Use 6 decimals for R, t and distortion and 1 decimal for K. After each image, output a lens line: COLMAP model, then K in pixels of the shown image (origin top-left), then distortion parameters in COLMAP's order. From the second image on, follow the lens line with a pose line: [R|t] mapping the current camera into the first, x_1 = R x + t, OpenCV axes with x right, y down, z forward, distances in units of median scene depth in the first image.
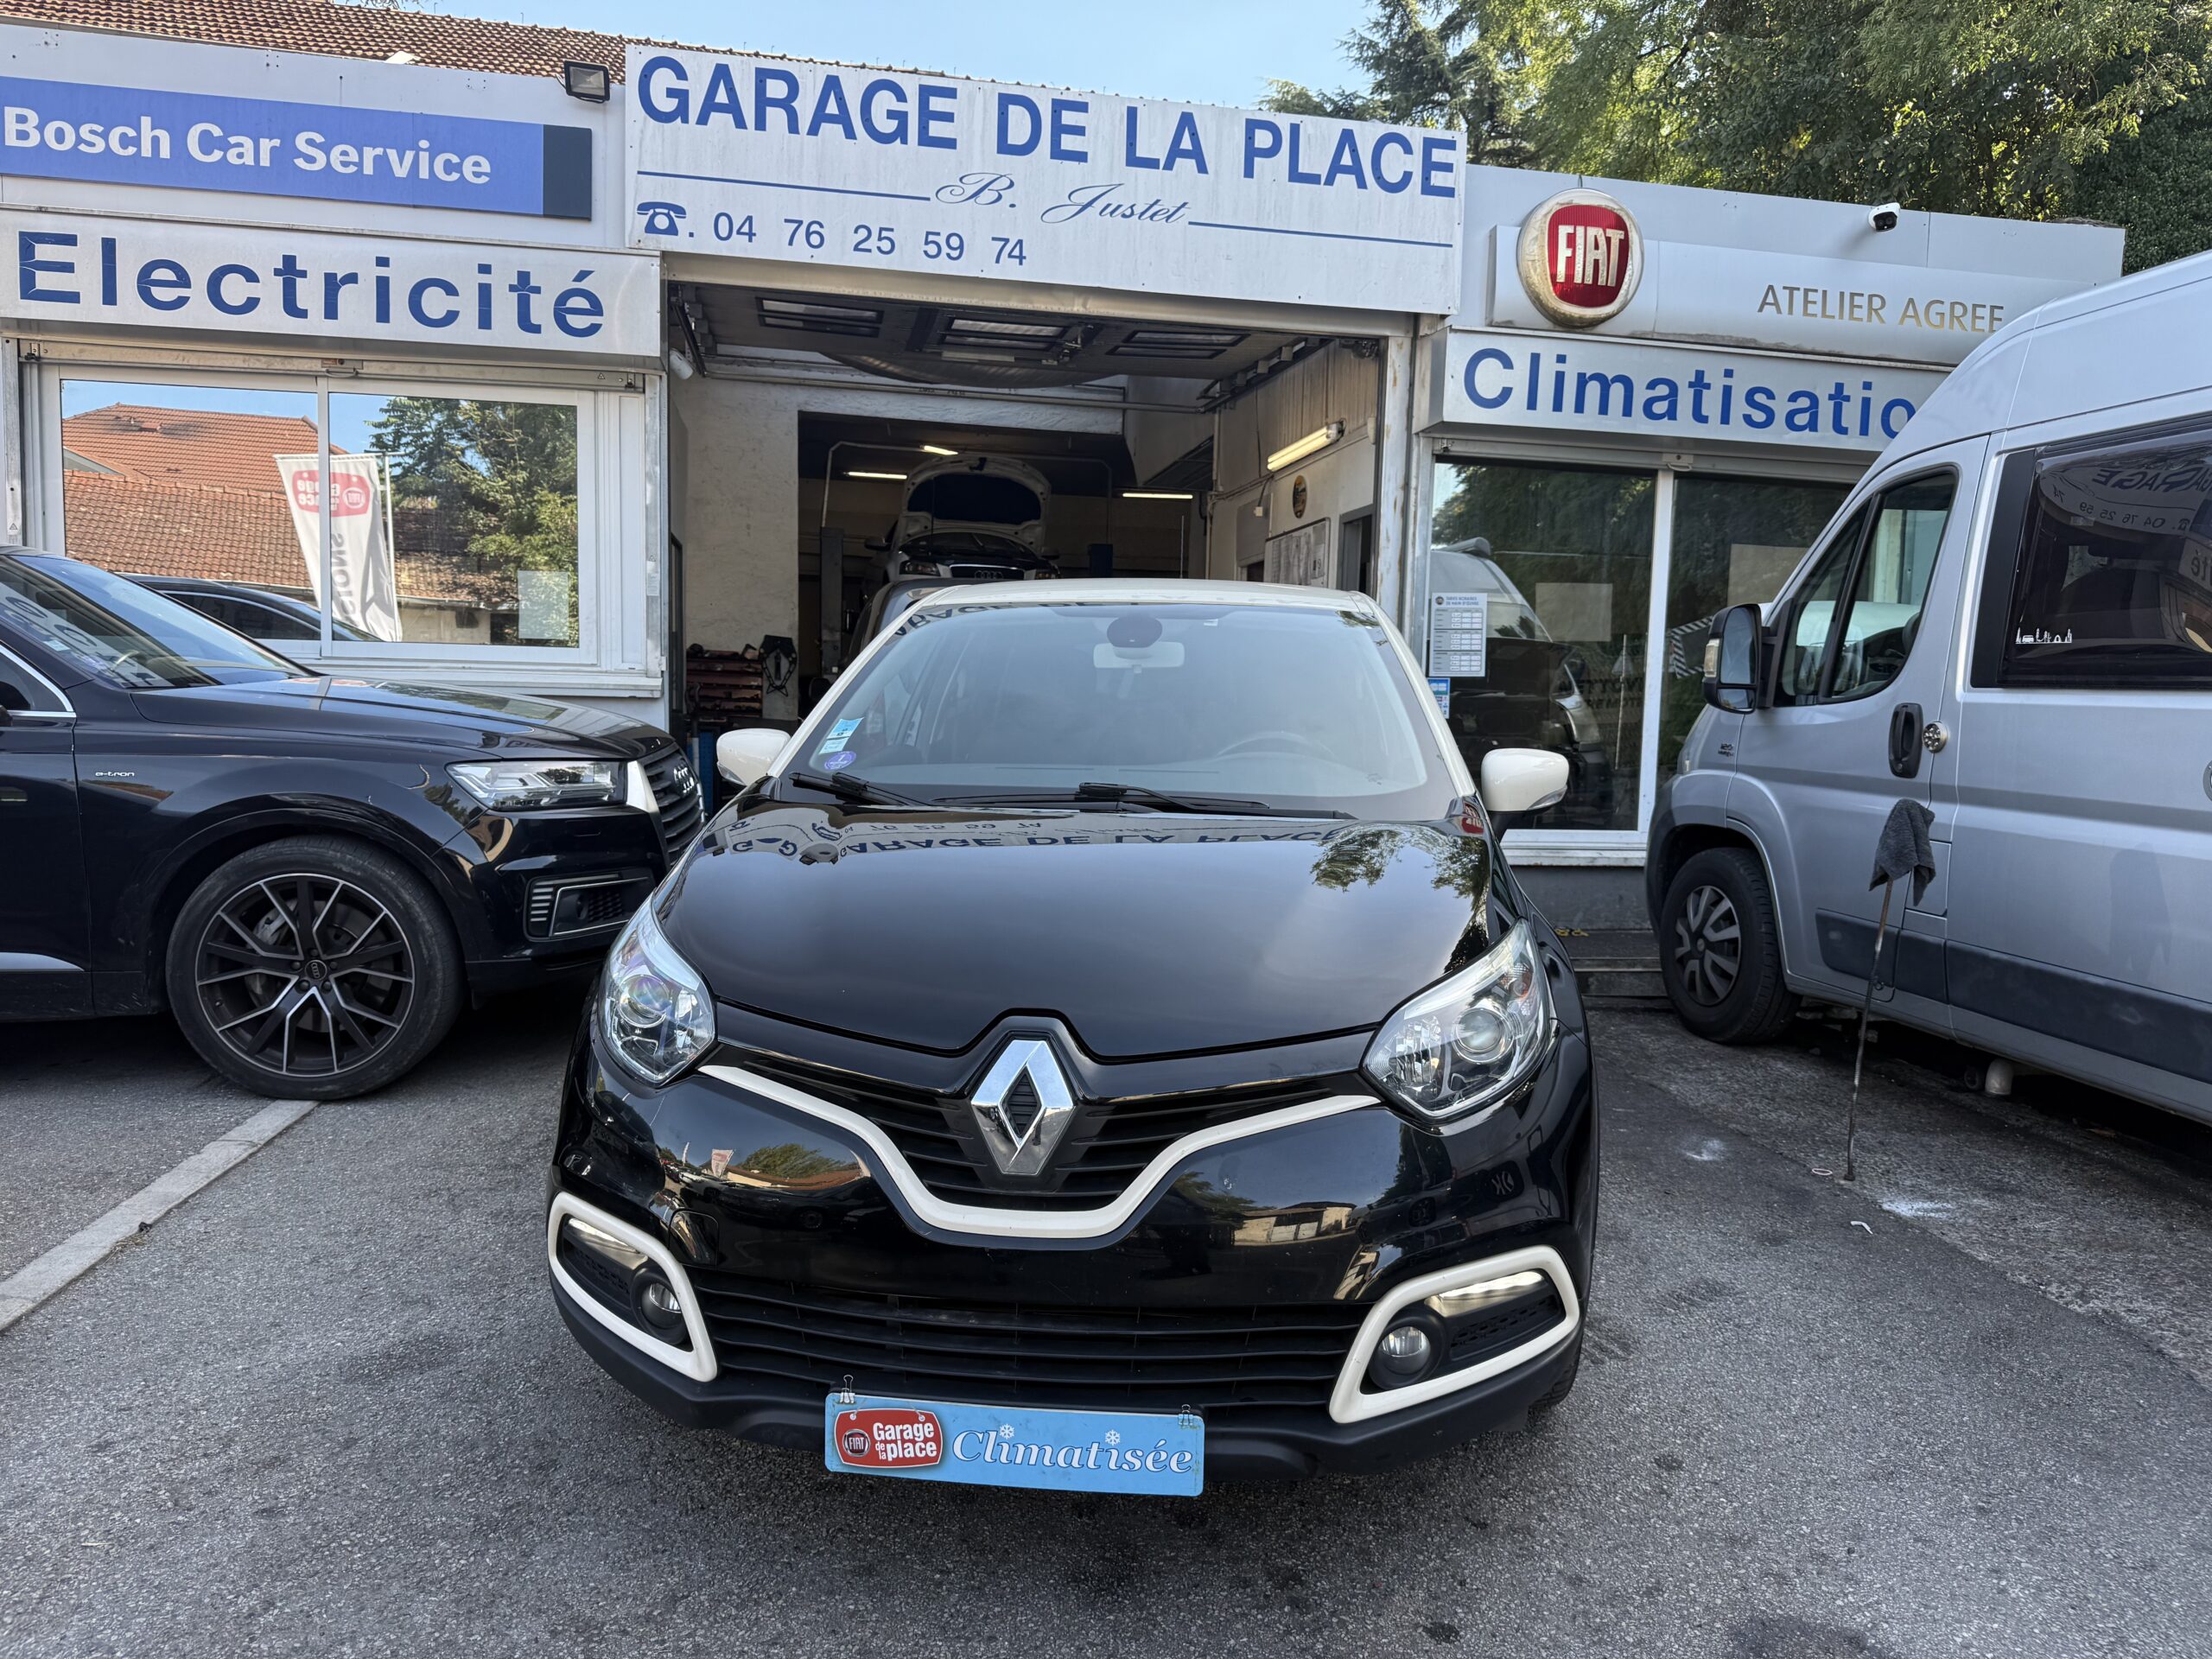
lens RADIAL K [[1557.5, 0, 1107.7], [0, 1557.5, 841.1], [0, 0, 1]] dist [0.034300, -0.033039]
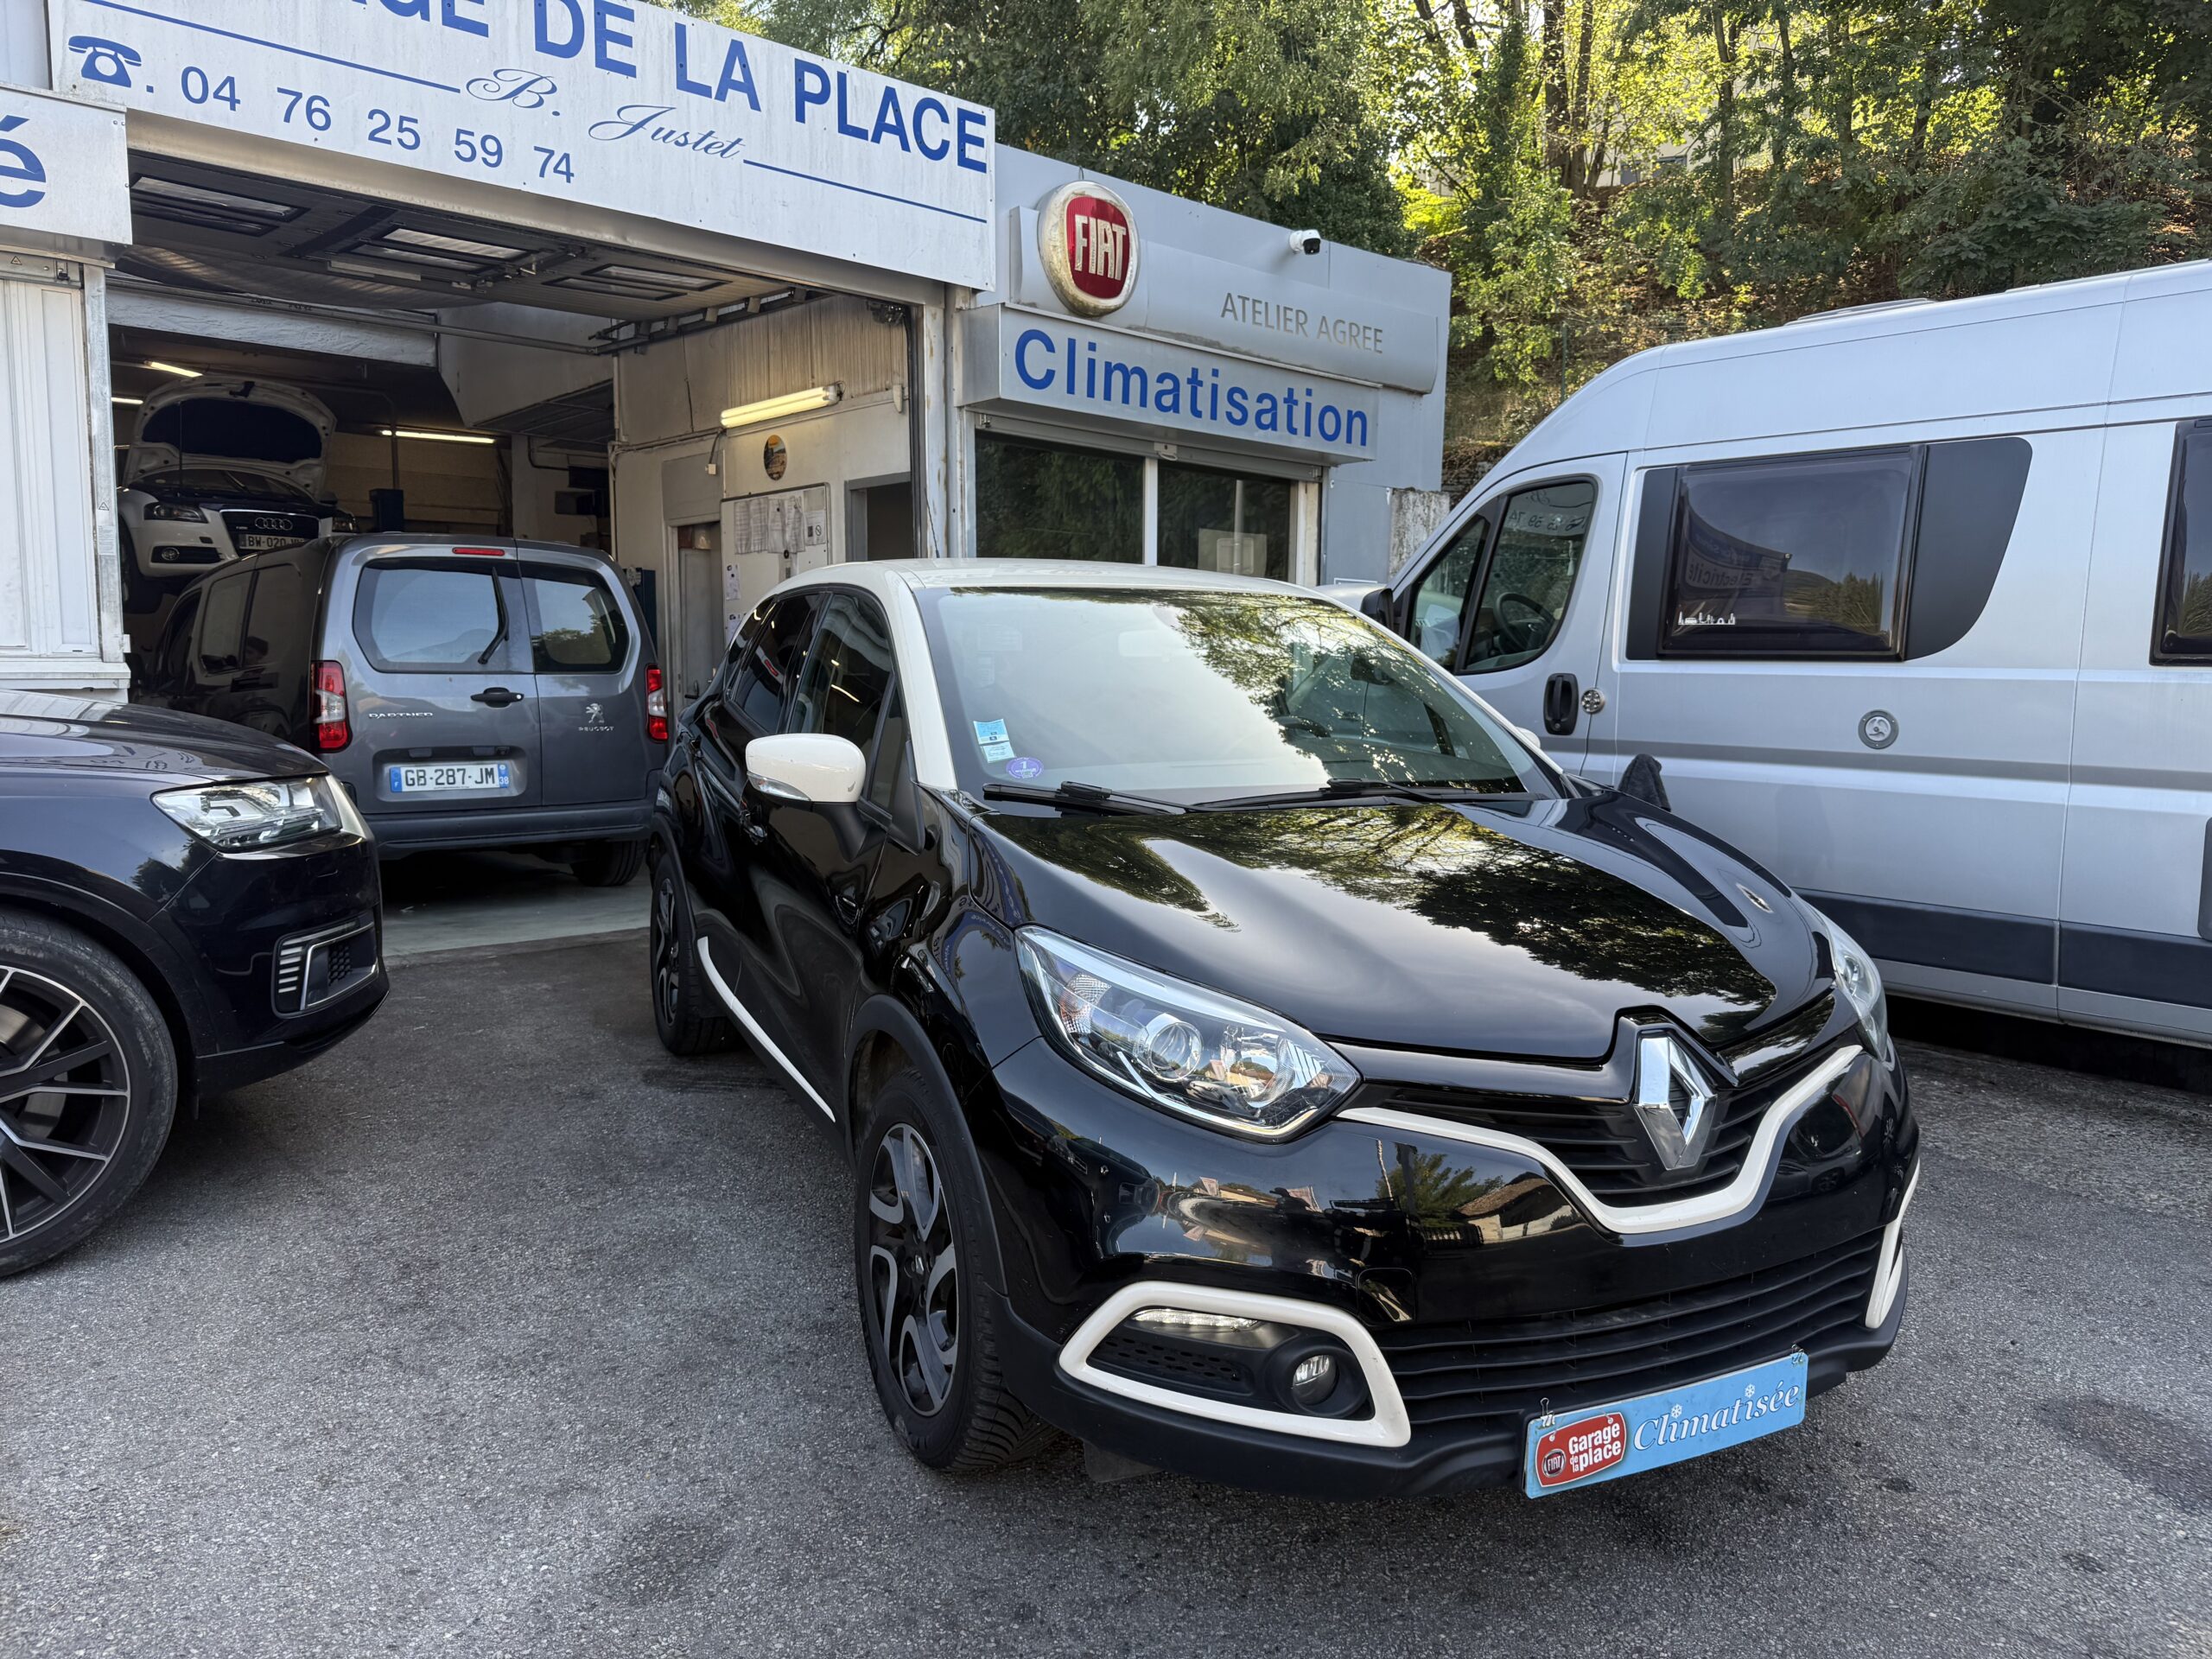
lens RADIAL K [[1578.9, 0, 1106.0], [0, 1578.9, 829.5], [0, 0, 1]] dist [0.003207, -0.002689]
pose [[0.860723, -0.070618, 0.504152, -0.266623], [0.060631, 0.997503, 0.036210, -0.021162], [-0.505450, -0.000600, 0.862855, 0.084237]]
